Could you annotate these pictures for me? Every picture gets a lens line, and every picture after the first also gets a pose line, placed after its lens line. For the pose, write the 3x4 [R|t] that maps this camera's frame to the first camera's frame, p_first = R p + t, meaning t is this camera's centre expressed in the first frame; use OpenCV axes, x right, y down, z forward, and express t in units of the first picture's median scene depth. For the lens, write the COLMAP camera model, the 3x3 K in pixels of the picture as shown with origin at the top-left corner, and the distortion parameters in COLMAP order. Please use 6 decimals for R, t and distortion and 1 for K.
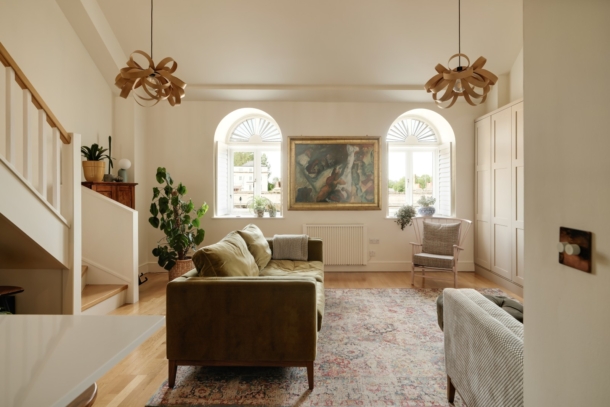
lens RADIAL K [[324.4, 0, 317.8], [0, 324.4, 190.7], [0, 0, 1]] dist [0.007725, 0.000355]
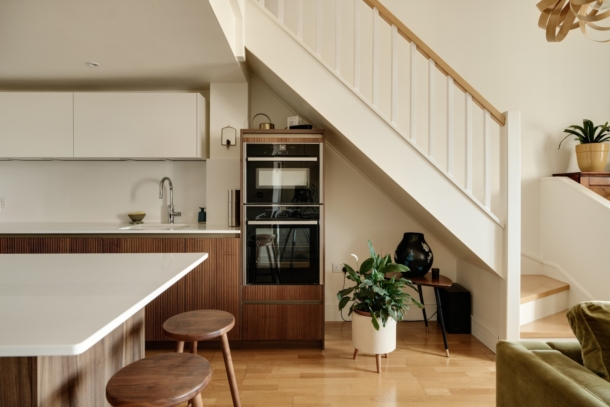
lens RADIAL K [[354.9, 0, 299.7], [0, 354.9, 191.1], [0, 0, 1]] dist [0.003670, -0.000981]
pose [[0.043202, 0.006979, -0.999042, 0.061563], [-0.005836, 0.999960, 0.006733, 0.009763], [0.999049, 0.005539, 0.043241, 0.267700]]
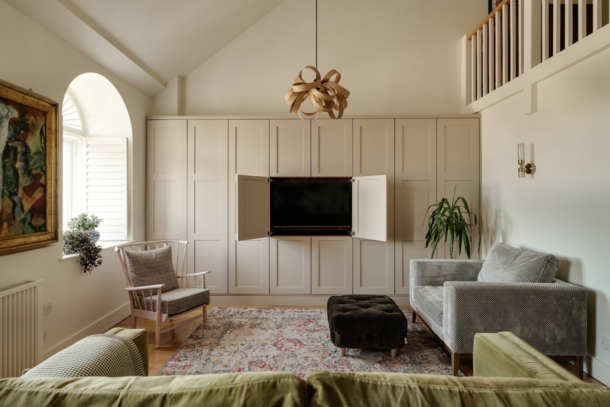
lens RADIAL K [[324.4, 0, 303.9], [0, 324.4, 199.8], [0, 0, 1]] dist [0.007725, 0.000355]
pose [[-0.007517, -0.003337, 0.999966, -0.339669], [0.001459, 0.999993, 0.003348, -0.013909], [-0.999971, 0.001484, -0.007512, 0.645468]]
